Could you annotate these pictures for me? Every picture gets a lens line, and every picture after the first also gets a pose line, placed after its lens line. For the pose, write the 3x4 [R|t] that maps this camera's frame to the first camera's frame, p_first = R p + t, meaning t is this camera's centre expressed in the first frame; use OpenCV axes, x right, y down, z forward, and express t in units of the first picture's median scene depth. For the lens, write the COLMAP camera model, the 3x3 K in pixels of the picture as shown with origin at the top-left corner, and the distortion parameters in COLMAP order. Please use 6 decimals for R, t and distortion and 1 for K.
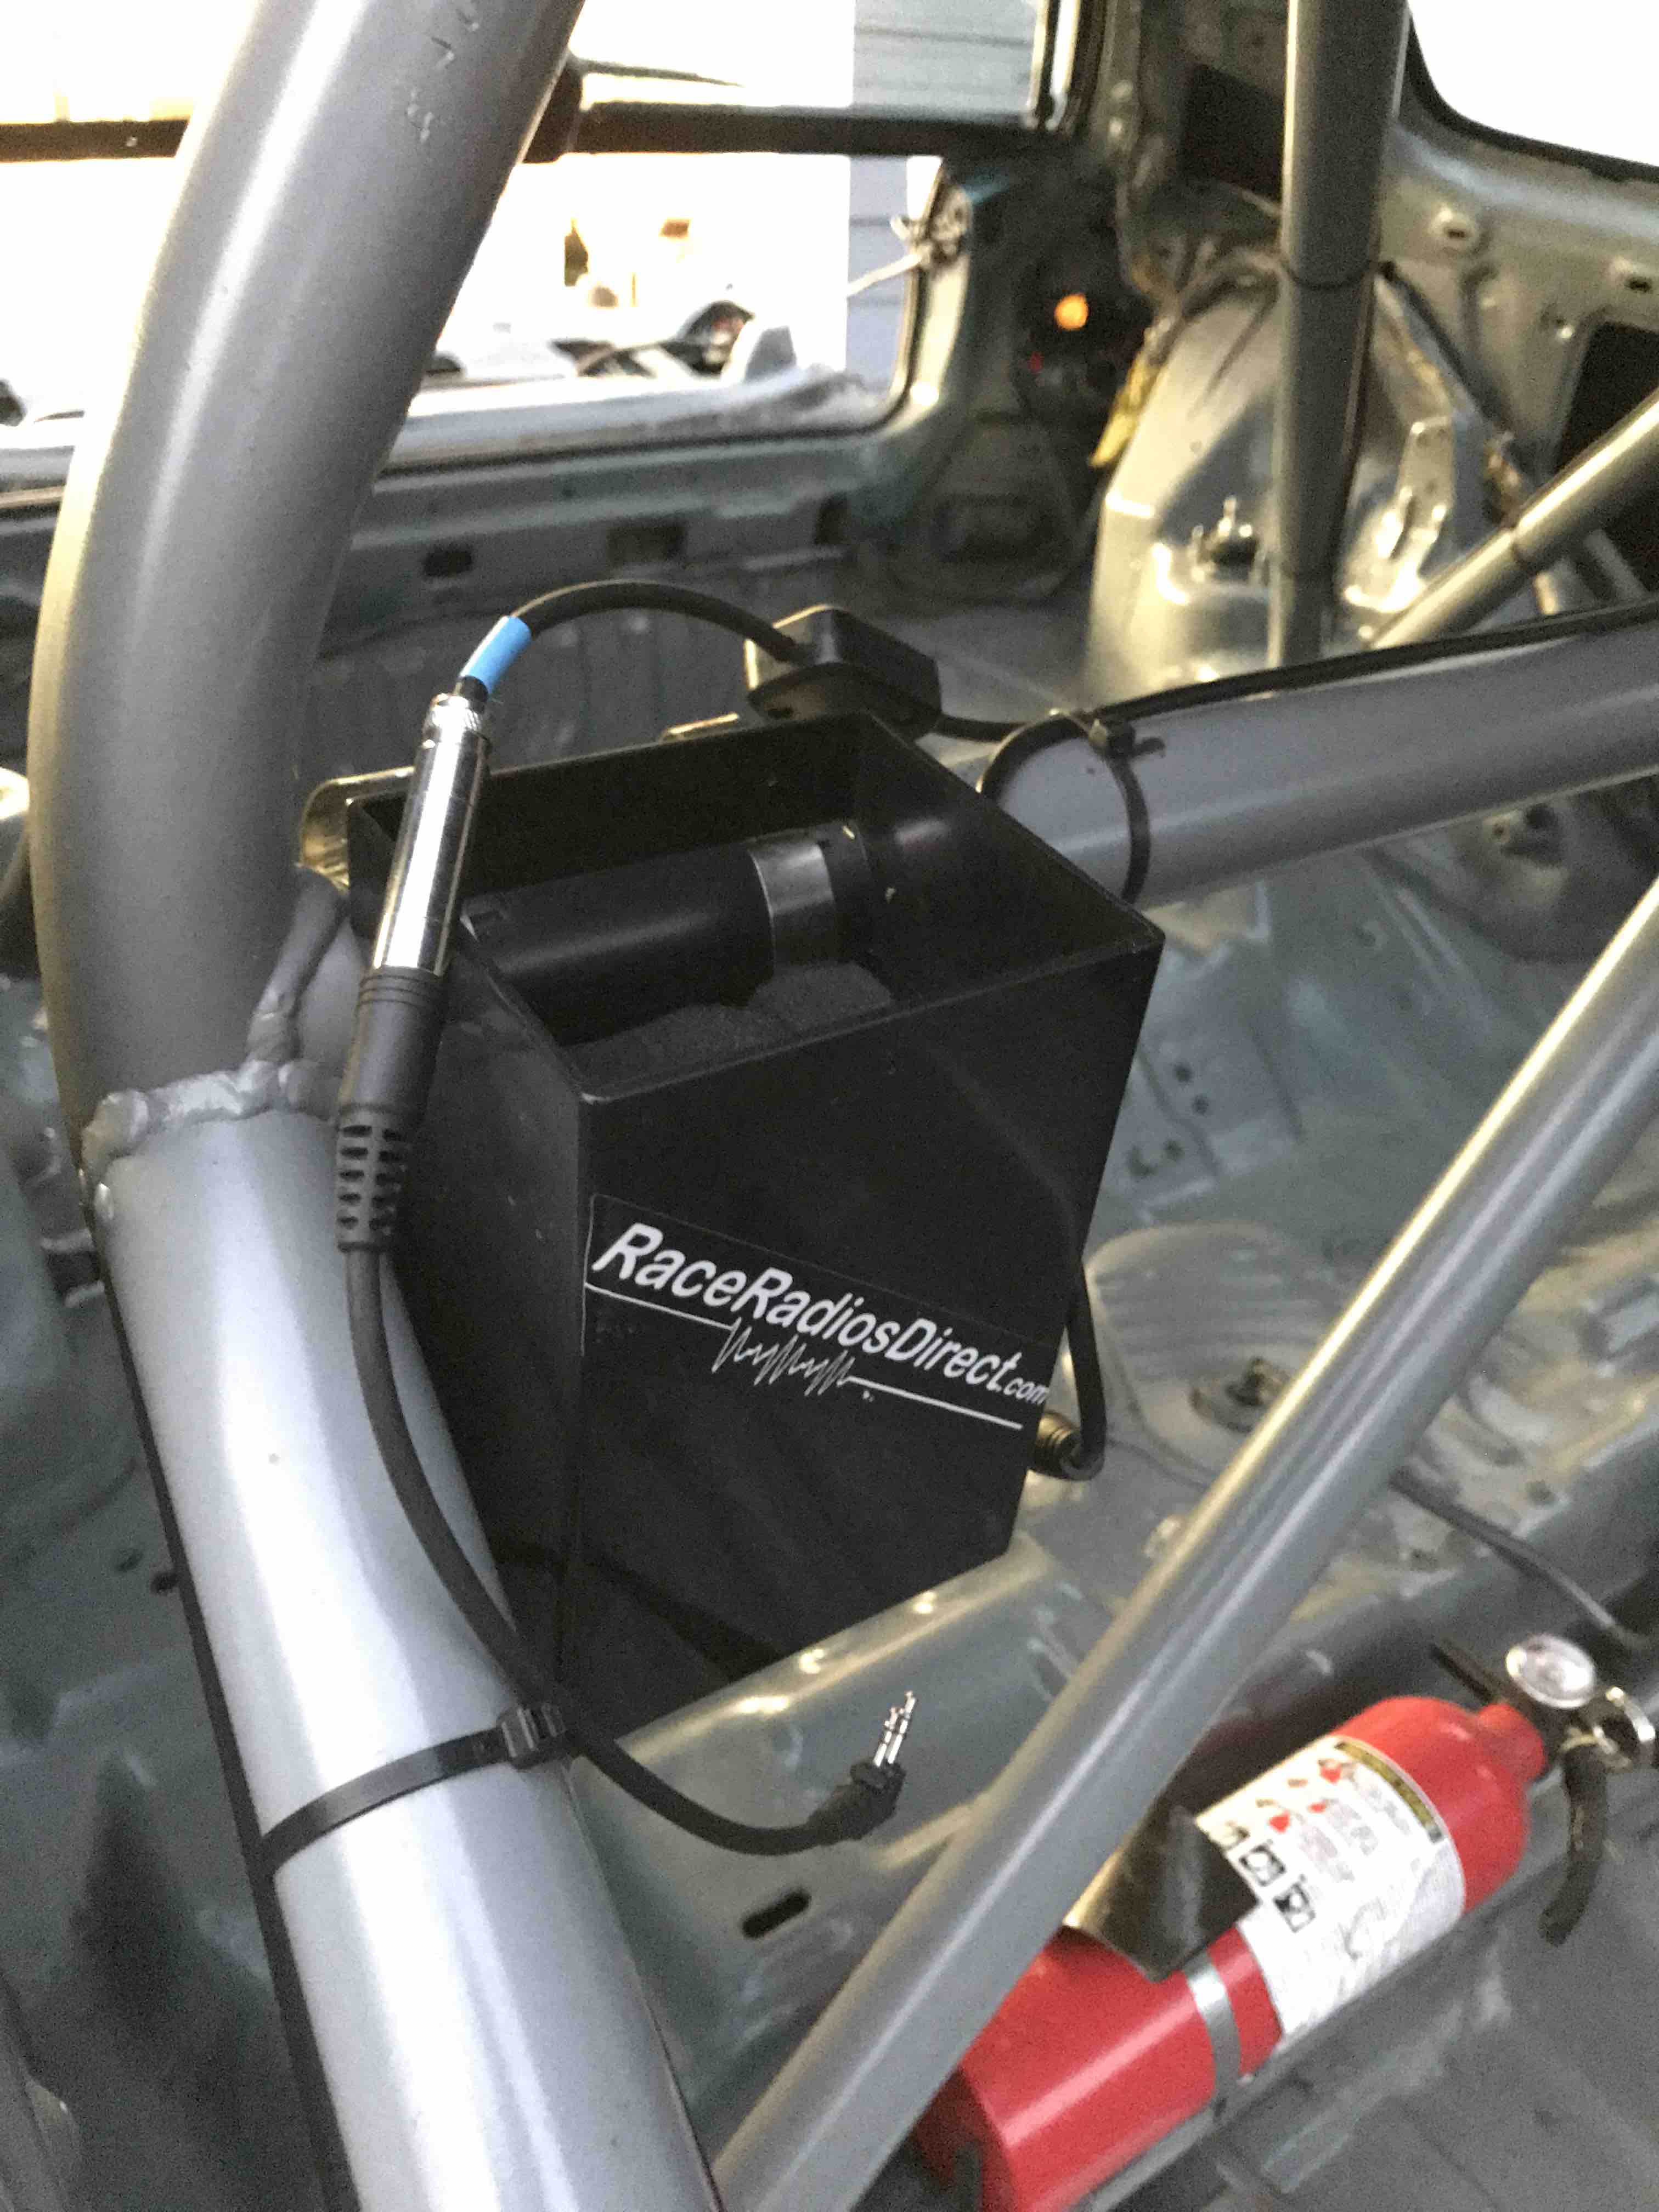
lens RADIAL K [[1733.3, 0, 825.6], [0, 1733.3, 1095.8], [0, 0, 1]] dist [0.003879, -0.044940]
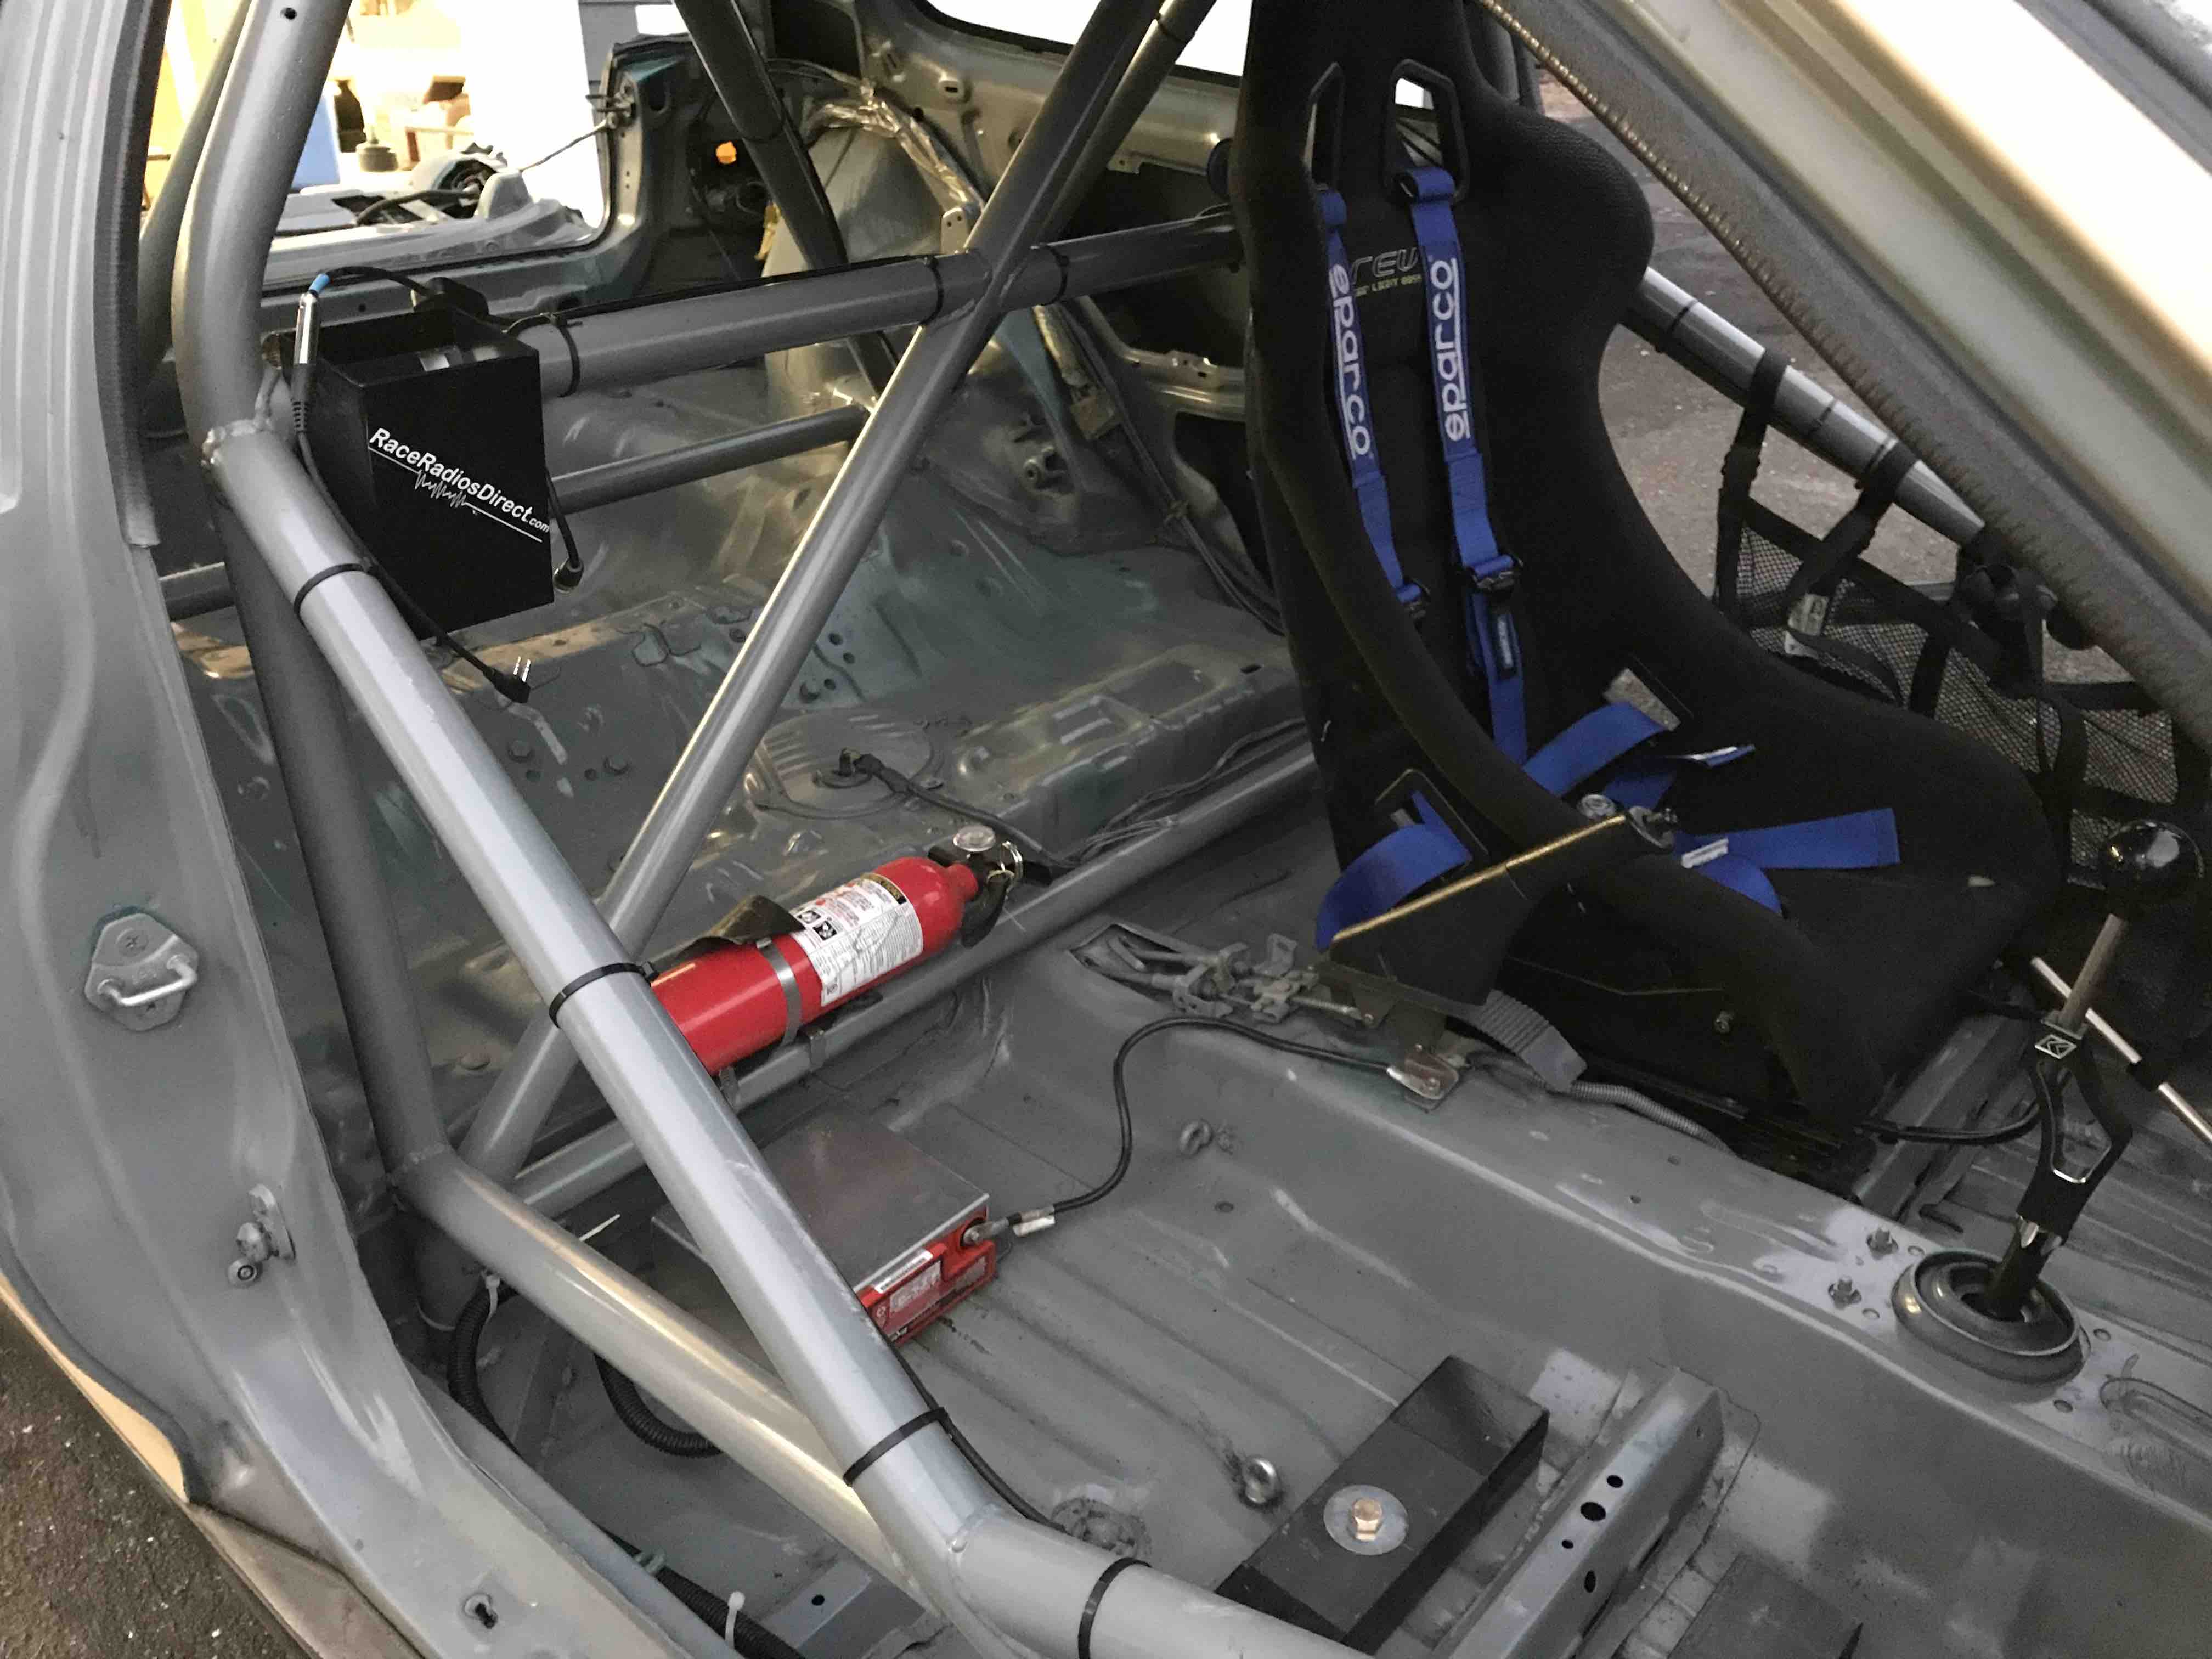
lens RADIAL K [[1733.3, 0, 1108.7], [0, 1733.3, 869.0], [0, 0, 1]] dist [0.003879, -0.044940]
pose [[0.967681, -0.142503, 0.208055, 0.172634], [0.148094, 0.988907, -0.011468, 0.449451], [-0.204113, 0.041910, 0.978050, -1.011171]]
